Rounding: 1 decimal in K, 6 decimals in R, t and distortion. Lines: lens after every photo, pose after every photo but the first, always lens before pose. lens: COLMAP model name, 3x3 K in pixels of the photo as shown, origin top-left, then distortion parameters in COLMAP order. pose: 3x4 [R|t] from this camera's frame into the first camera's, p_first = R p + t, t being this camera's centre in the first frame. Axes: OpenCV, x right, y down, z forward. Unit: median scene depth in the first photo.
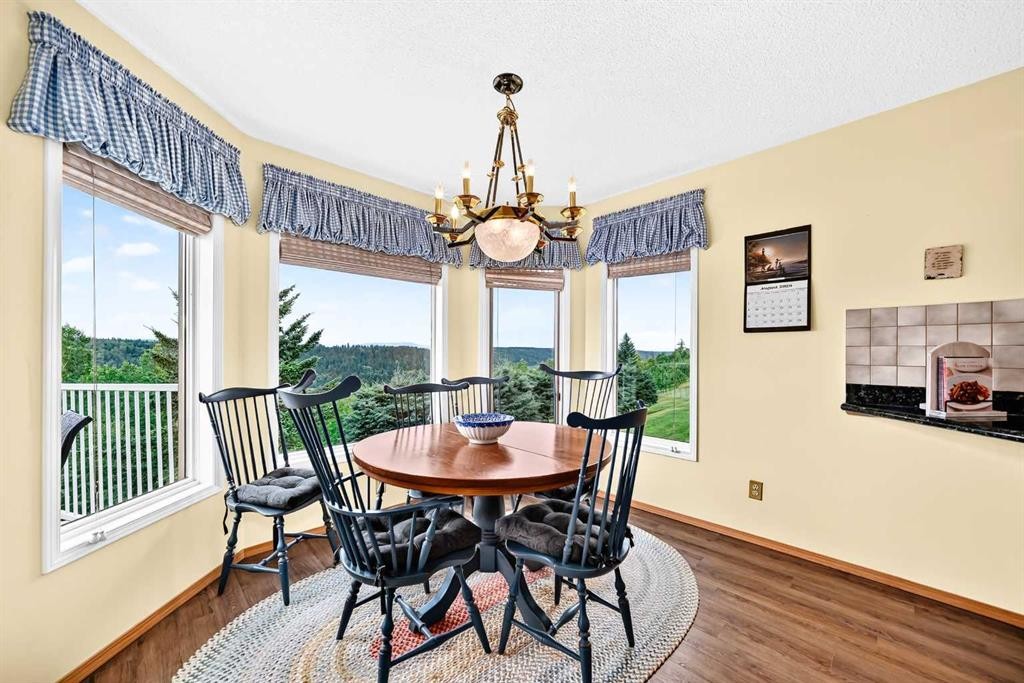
lens RADIAL K [[386.5, 0, 511.7], [0, 386.5, 352.9], [0, 0, 1]] dist [-0.001320, -0.000027]
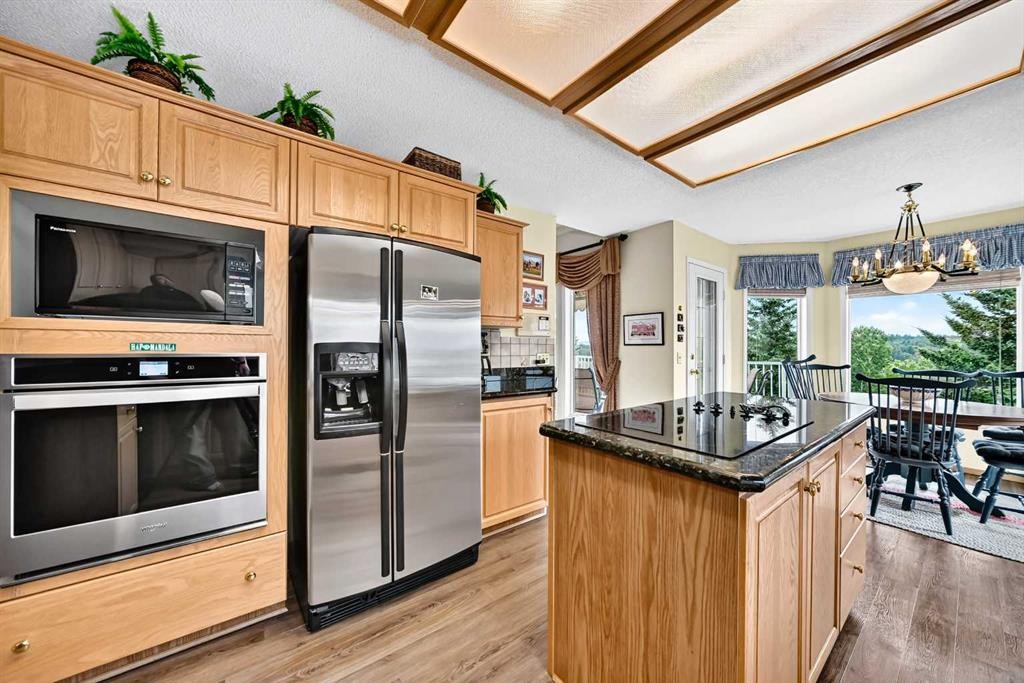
lens RADIAL K [[362.8, 0, 525.0], [0, 362.8, 347.2], [0, 0, 1]] dist [-0.000869, -0.000002]
pose [[-0.082879, -0.003514, -0.996553, 1.488534], [-0.001743, 0.999993, -0.003381, 0.006423], [0.996558, 0.001457, -0.082884, -0.472714]]
